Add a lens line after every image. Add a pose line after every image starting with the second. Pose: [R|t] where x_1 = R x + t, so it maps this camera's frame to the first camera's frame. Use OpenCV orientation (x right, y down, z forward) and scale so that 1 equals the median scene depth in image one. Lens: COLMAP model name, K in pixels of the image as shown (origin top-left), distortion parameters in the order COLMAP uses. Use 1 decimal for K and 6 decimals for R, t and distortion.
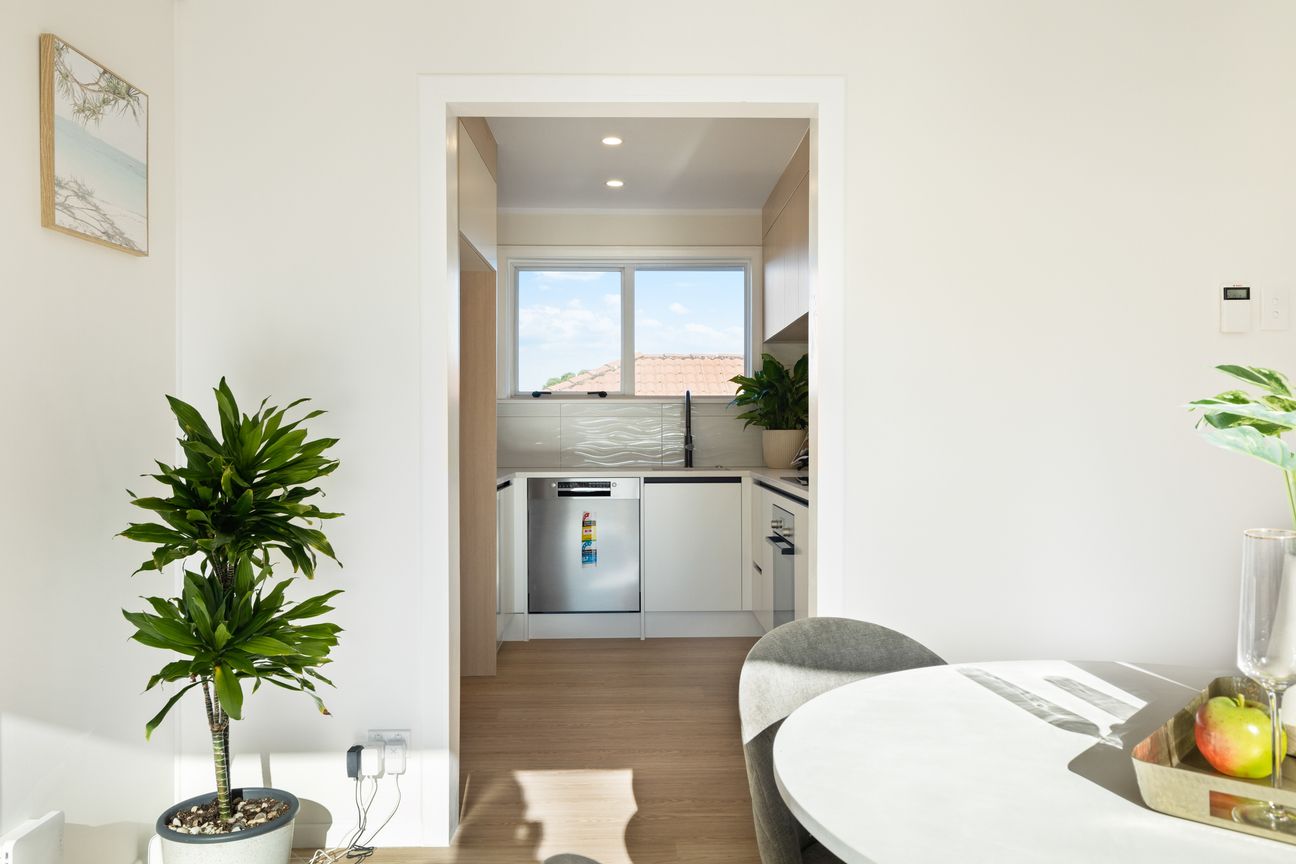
lens RADIAL K [[980.6, 0, 646.9], [0, 980.6, 430.2], [0, 0, 1]] dist [-0.009044, -0.002723]
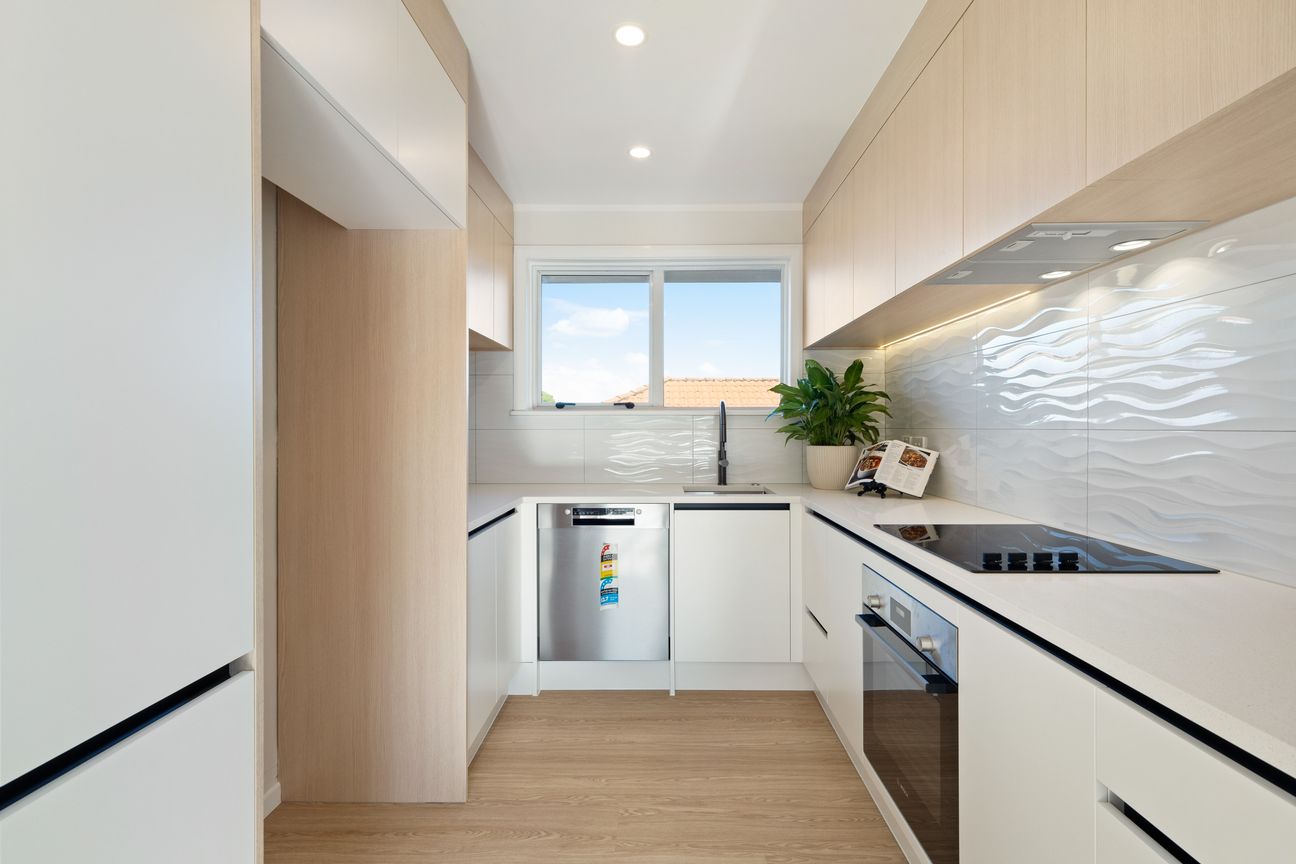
lens RADIAL K [[596.2, 0, 649.1], [0, 596.2, 425.5], [0, 0, 1]] dist [0.003800, 0.000094]
pose [[0.999223, 0.002286, -0.039352, -0.004038], [-0.002505, 0.999982, -0.005500, -0.015189], [0.039339, 0.005594, 0.999210, 0.456314]]
